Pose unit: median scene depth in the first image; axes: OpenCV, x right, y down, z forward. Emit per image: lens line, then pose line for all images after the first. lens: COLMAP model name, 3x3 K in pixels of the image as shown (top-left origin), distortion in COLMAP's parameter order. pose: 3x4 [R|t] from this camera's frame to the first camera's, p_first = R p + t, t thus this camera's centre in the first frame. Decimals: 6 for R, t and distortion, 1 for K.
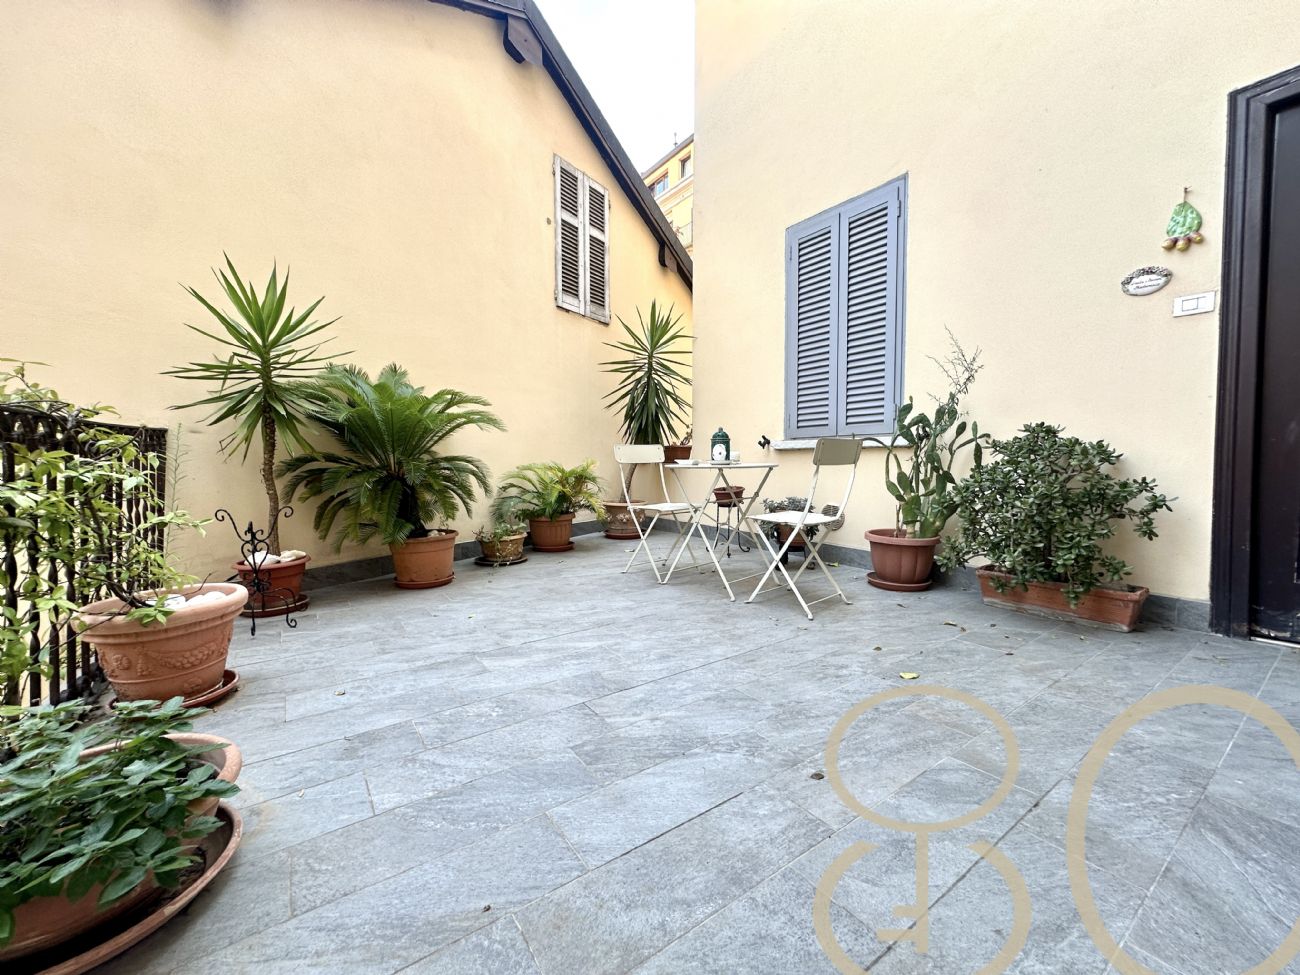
lens RADIAL K [[520.9, 0, 651.5], [0, 520.9, 485.8], [0, 0, 1]] dist [-0.000019, 0.000381]
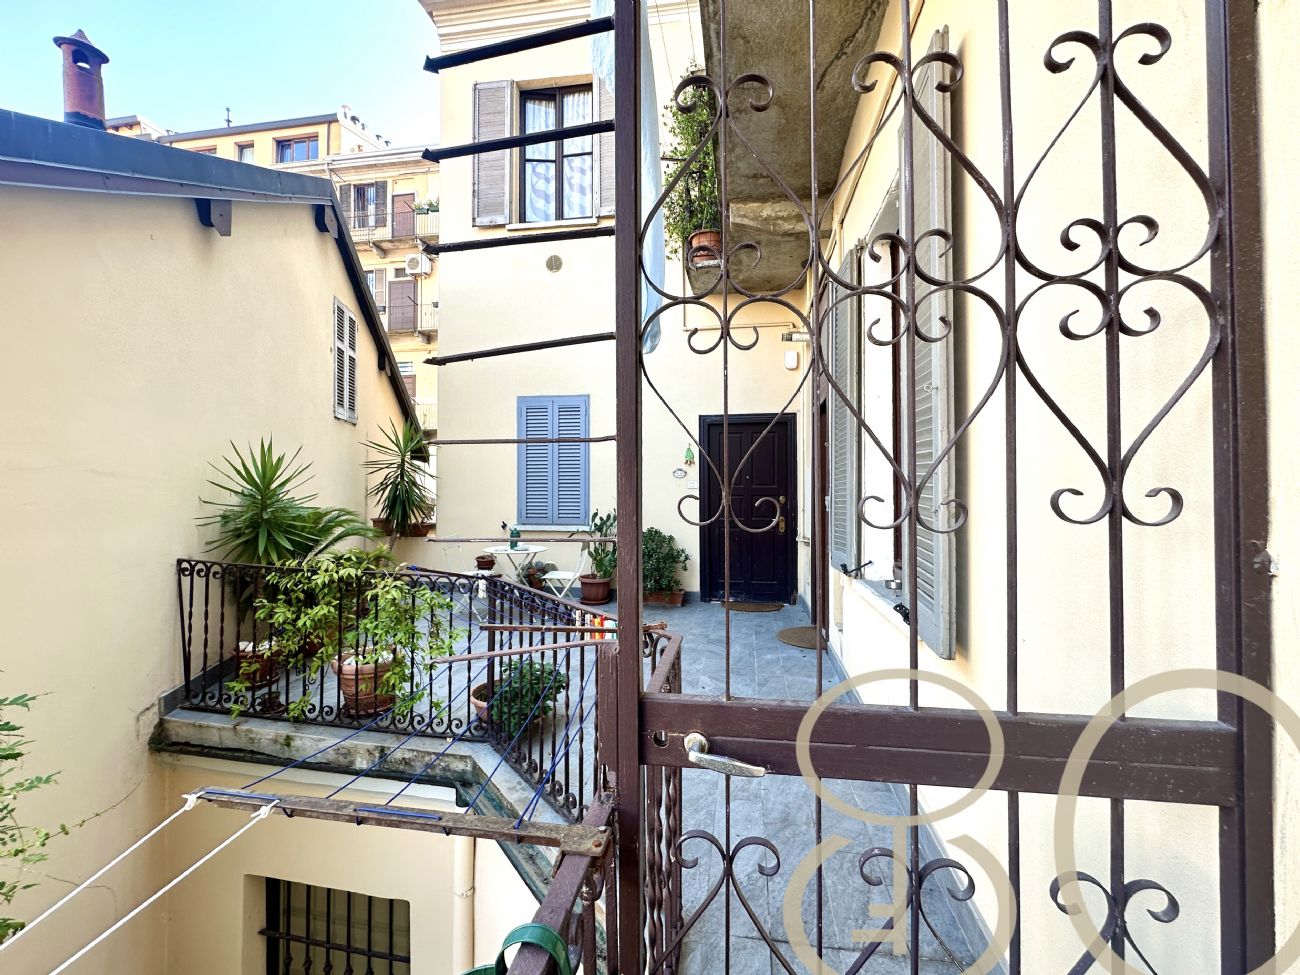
lens RADIAL K [[534.7, 0, 652.1], [0, 534.7, 493.1], [0, 0, 1]] dist [-0.000737, -0.000098]
pose [[0.705404, 0.004868, 0.708789, -0.809240], [0.027295, 0.999048, -0.034026, -0.150843], [-0.708280, 0.043349, 0.704600, -0.610008]]
